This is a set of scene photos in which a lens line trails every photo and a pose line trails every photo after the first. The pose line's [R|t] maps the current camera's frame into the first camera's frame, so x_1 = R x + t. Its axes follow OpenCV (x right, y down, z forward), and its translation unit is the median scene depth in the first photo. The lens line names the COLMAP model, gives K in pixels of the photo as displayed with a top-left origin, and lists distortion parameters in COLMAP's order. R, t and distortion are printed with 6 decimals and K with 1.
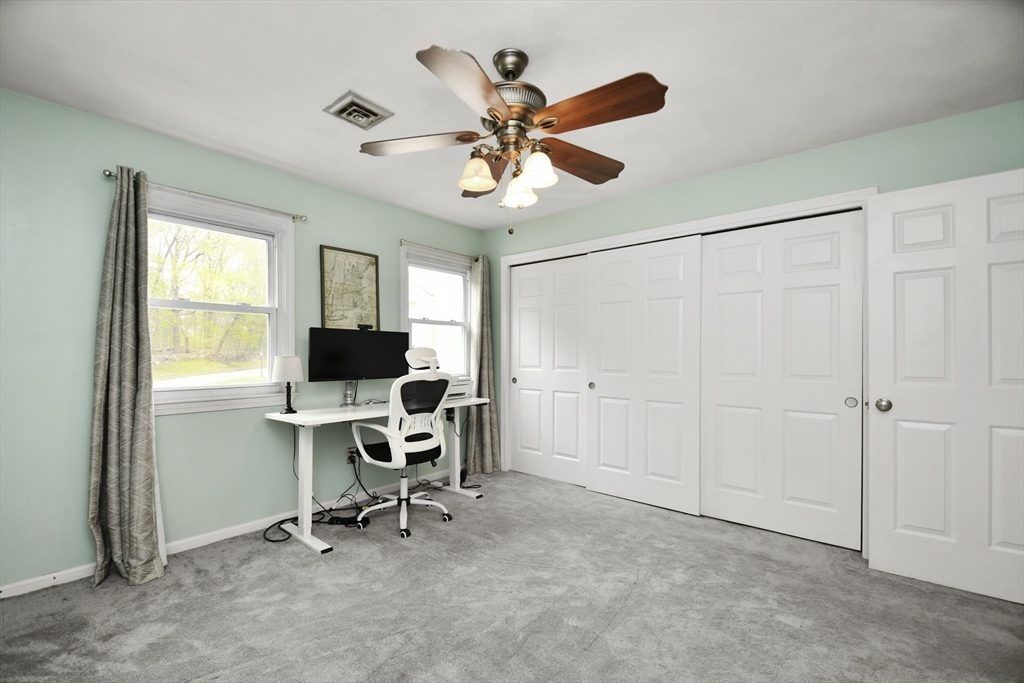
lens RADIAL K [[453.2, 0, 505.1], [0, 453.2, 346.9], [0, 0, 1]] dist [-0.002004, -0.000688]
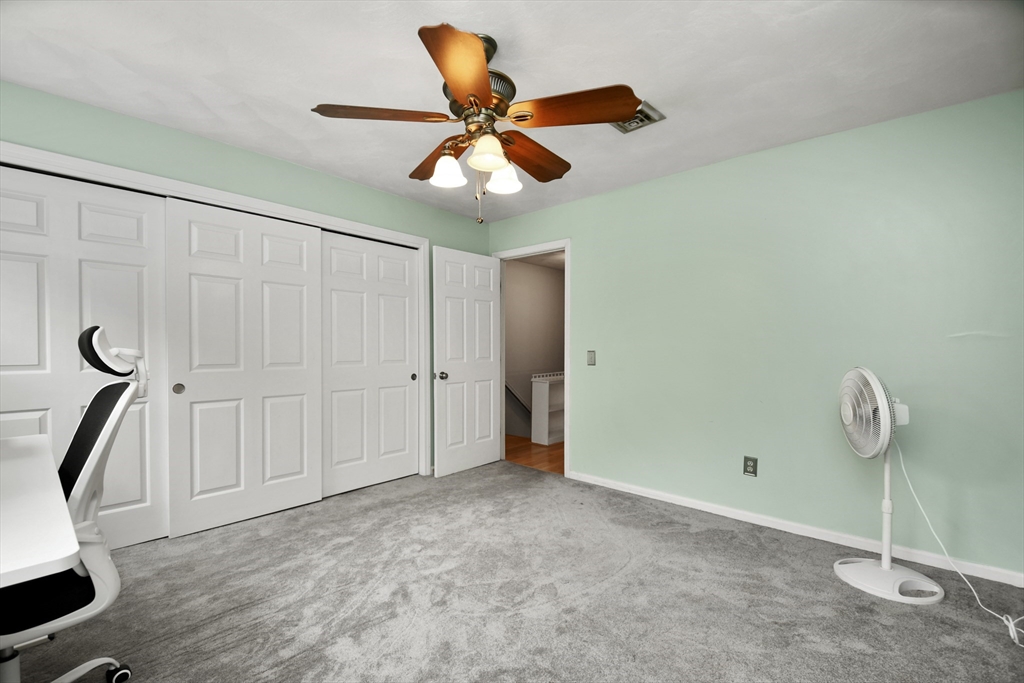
lens RADIAL K [[453.2, 0, 508.6], [0, 453.2, 345.9], [0, 0, 1]] dist [-0.002004, -0.000688]
pose [[-0.008088, -0.001221, 0.999967, -0.612876], [-0.016503, 0.999863, 0.001087, 0.011473], [-0.999831, -0.016494, -0.008107, 0.584128]]
